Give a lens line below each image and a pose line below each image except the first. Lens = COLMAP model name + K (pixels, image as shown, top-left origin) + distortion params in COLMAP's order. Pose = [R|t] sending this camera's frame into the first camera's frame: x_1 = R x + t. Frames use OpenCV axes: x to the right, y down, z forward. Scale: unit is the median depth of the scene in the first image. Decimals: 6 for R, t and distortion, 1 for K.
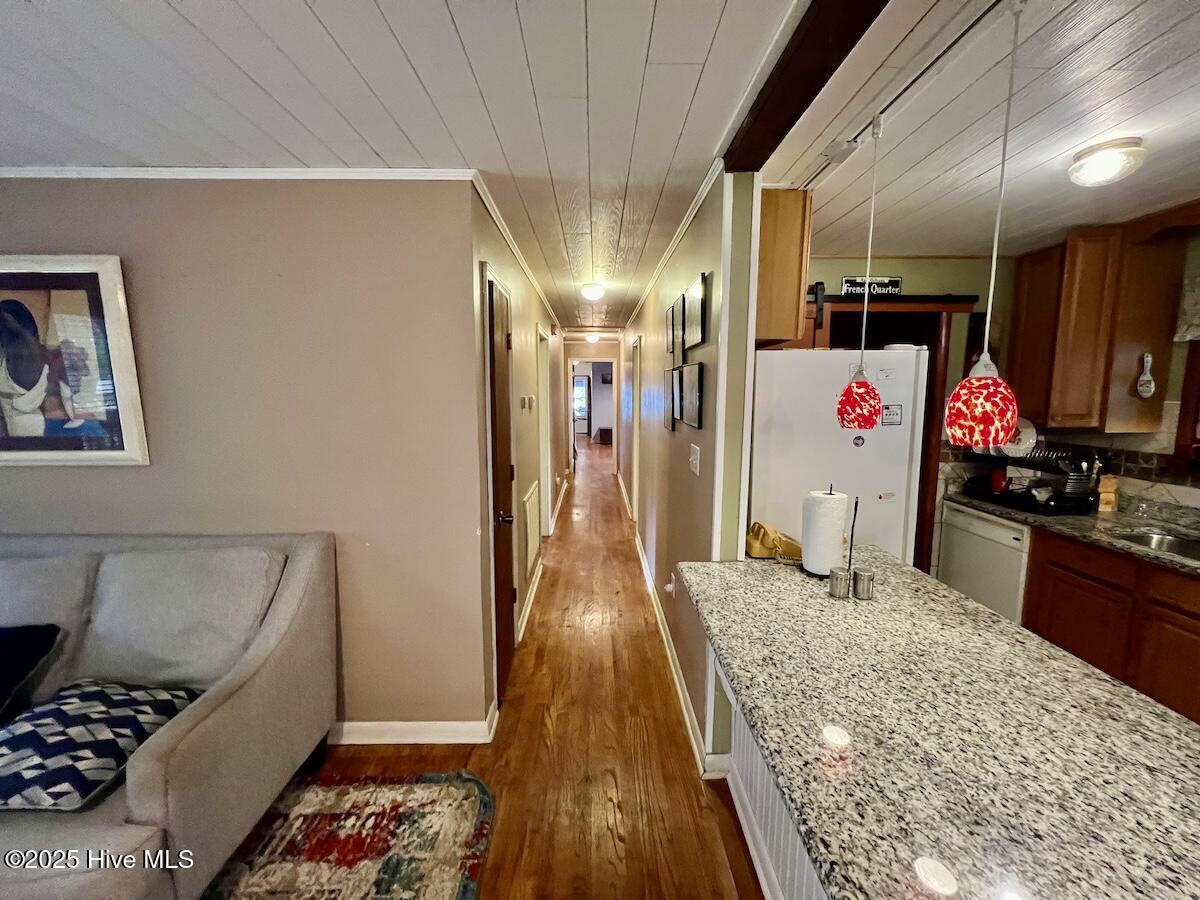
lens RADIAL K [[477.1, 0, 599.5], [0, 477.1, 446.5], [0, 0, 1]] dist [-0.001929, 0.000186]
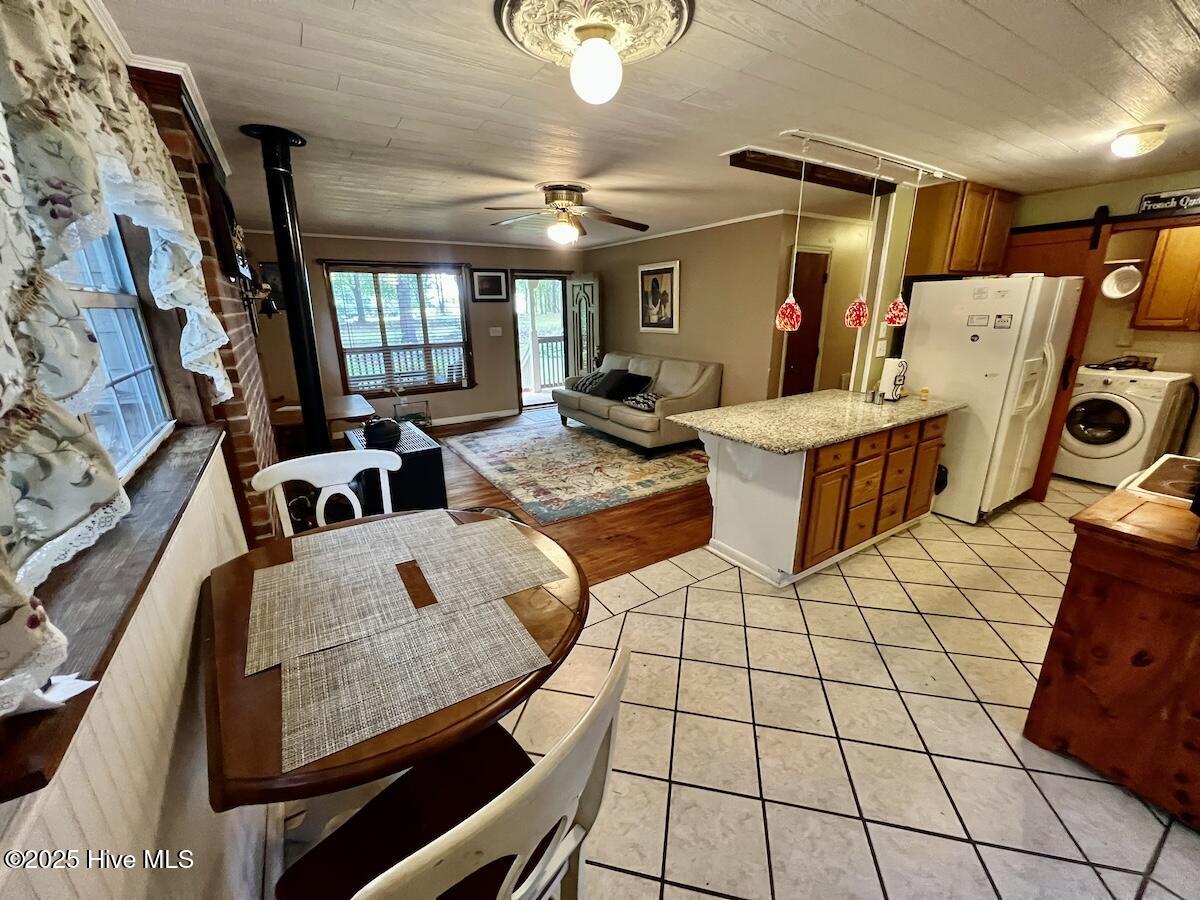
lens RADIAL K [[477.1, 0, 599.5], [0, 477.1, 446.5], [0, 0, 1]] dist [-0.001929, 0.000186]
pose [[0.525778, 0.233583, -0.817922, 1.327175], [-0.088146, 0.971343, 0.220735, 0.104460], [0.846043, -0.043961, 0.531300, -0.971130]]
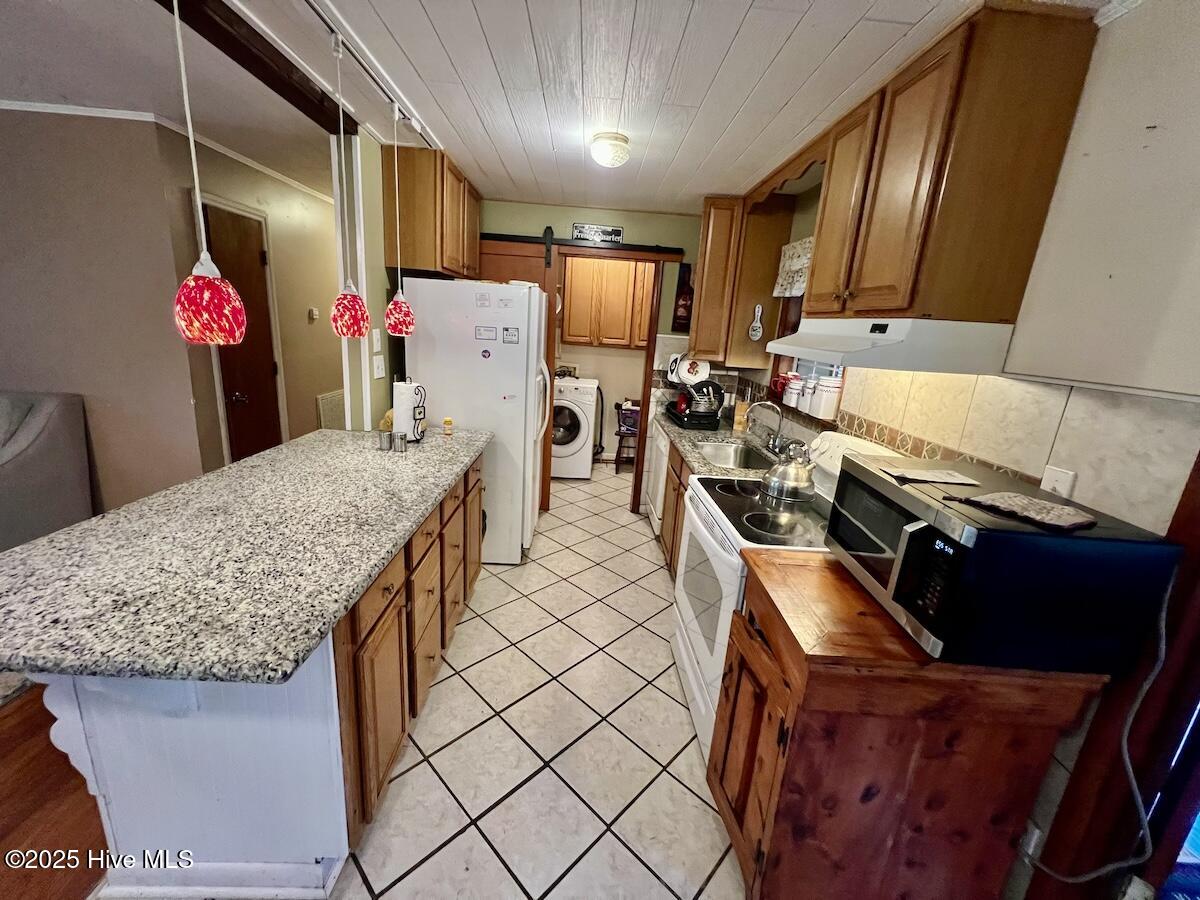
lens RADIAL K [[477.1, 0, 599.5], [0, 477.1, 446.5], [0, 0, 1]] dist [-0.001929, 0.000186]
pose [[0.997457, 0.064988, 0.029255, 0.871390], [-0.068234, 0.989328, 0.128740, 0.053524], [-0.020577, -0.130409, 0.991247, -0.374068]]
